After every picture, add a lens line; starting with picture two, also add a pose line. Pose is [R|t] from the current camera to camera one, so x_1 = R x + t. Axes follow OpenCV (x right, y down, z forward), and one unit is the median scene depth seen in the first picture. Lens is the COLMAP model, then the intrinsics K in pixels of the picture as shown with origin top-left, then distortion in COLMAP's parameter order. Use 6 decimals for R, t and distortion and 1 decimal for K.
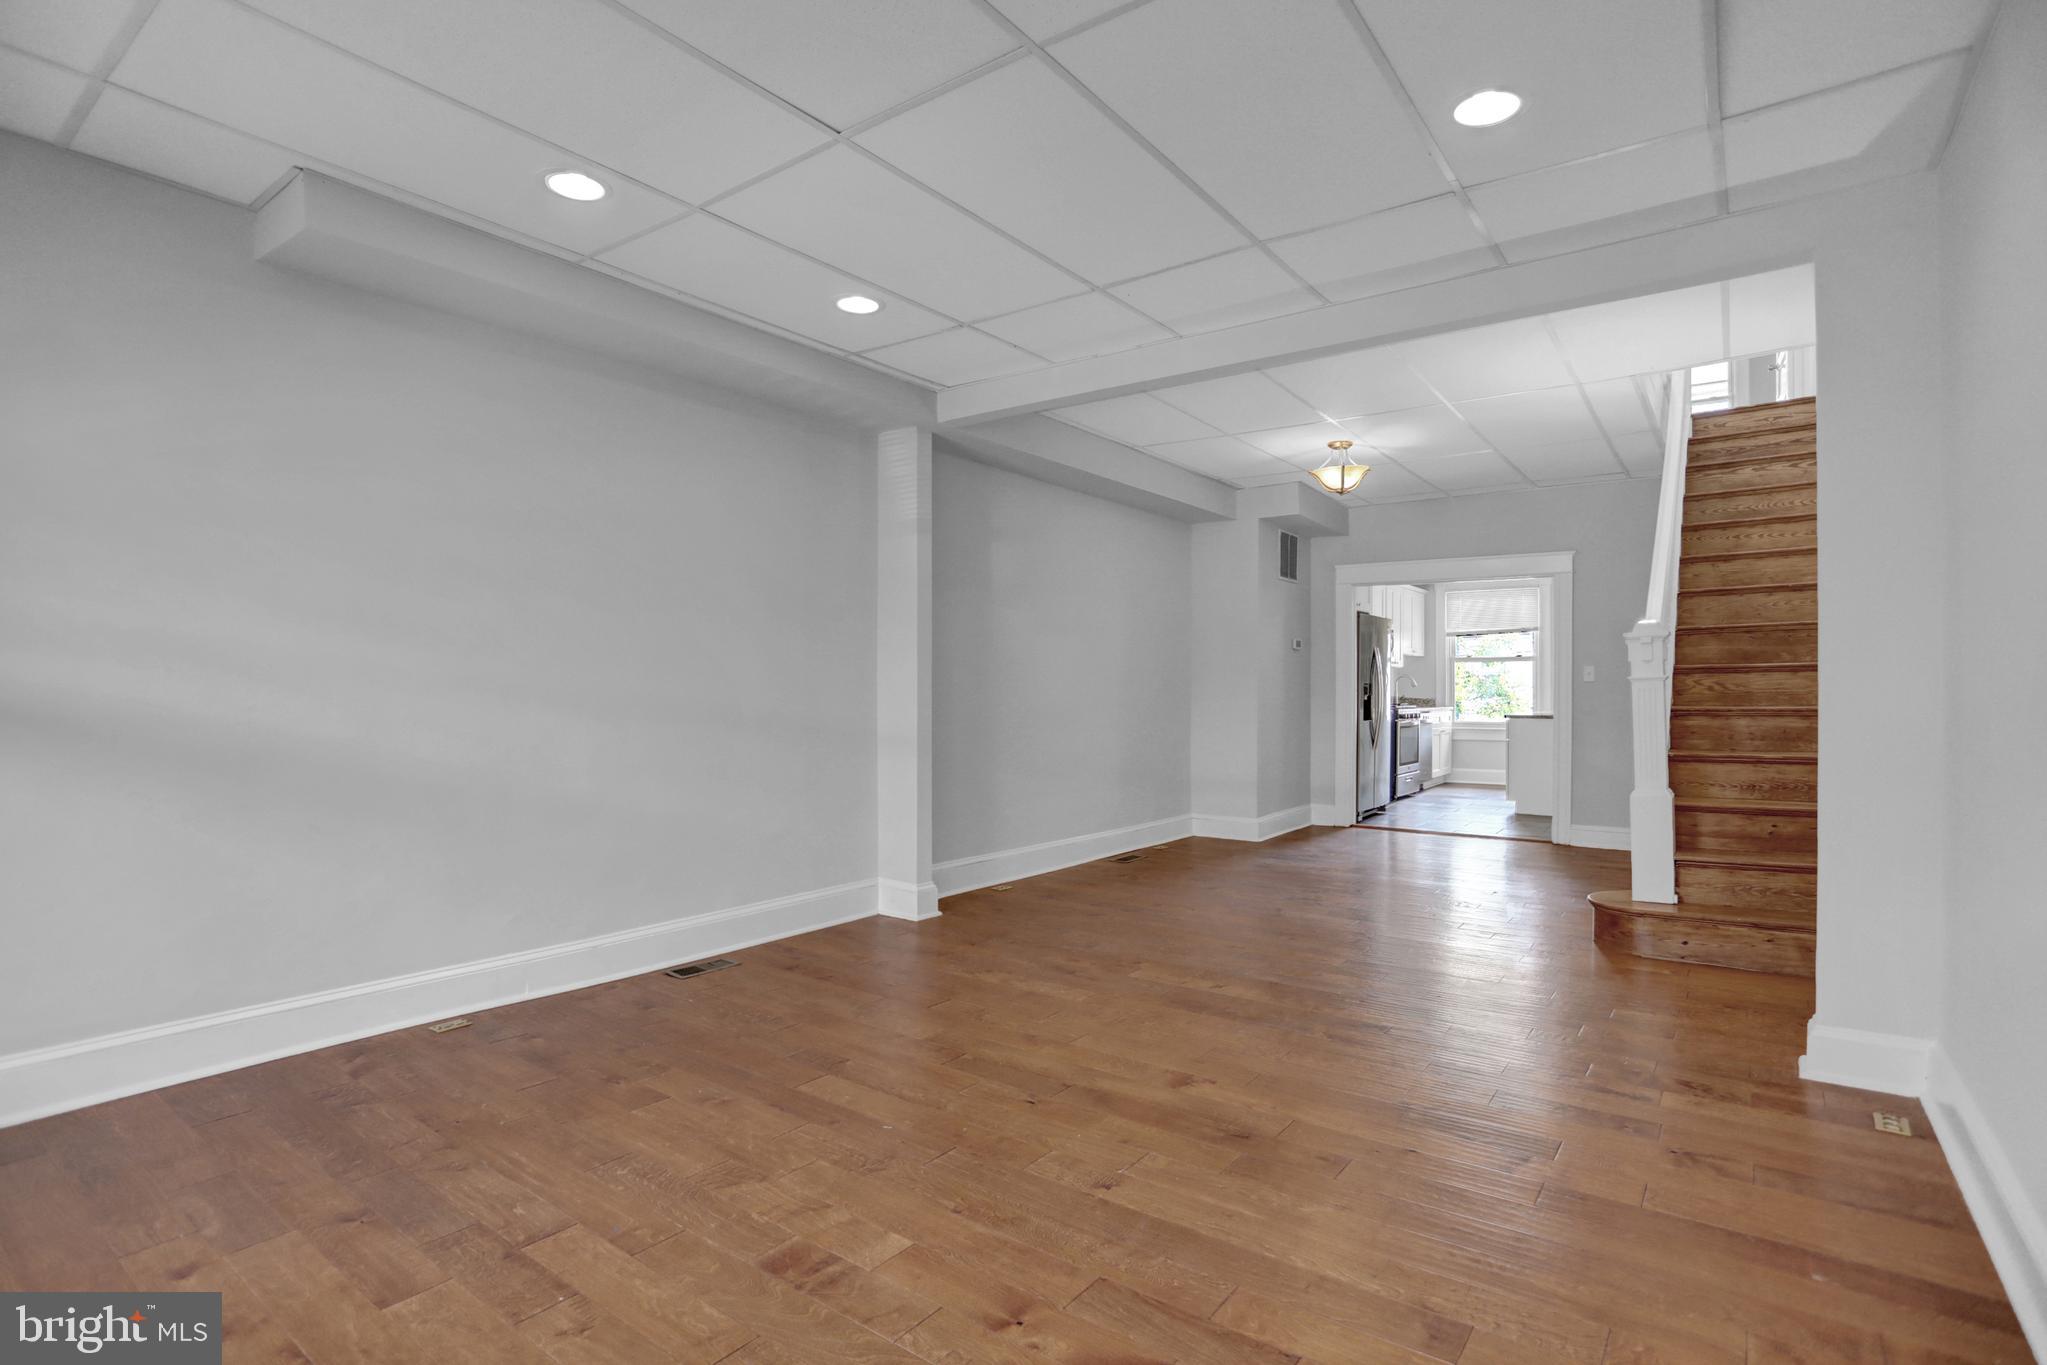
lens RADIAL K [[1000.9, 0, 1031.6], [0, 1000.9, 678.5], [0, 0, 1]] dist [-0.097989, 0.057212]
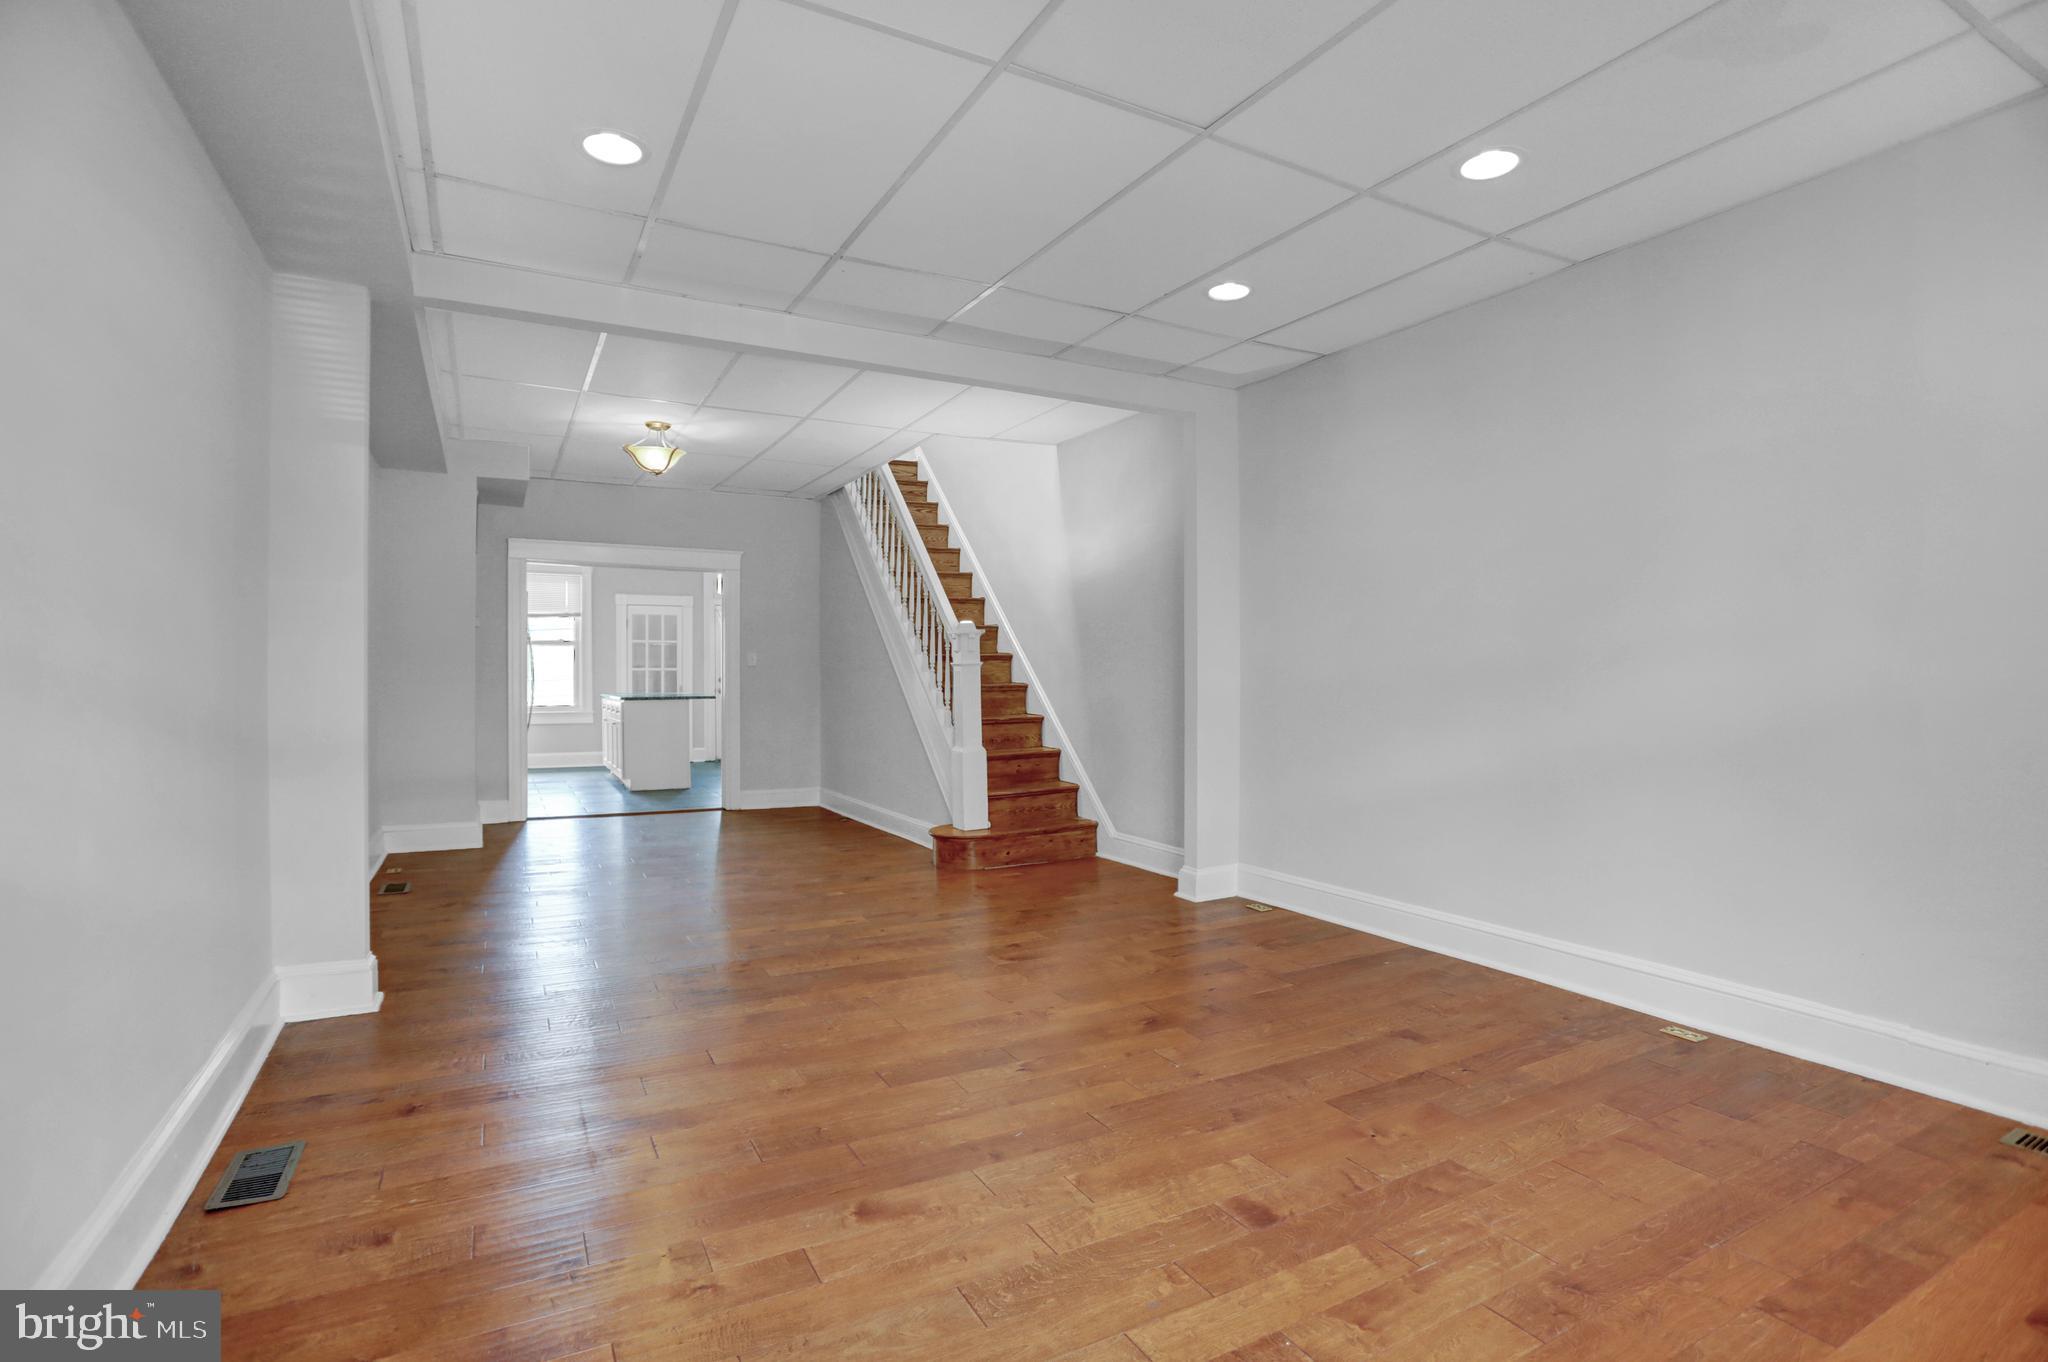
lens RADIAL K [[986.2, 0, 1029.7], [0, 986.2, 678.5], [0, 0, 1]] dist [-0.077229, 0.033256]
pose [[0.426920, -0.008245, 0.904252, -0.583048], [-0.008646, 0.999876, 0.013199, -0.000211], [-0.904248, -0.013453, 0.426795, 0.346132]]
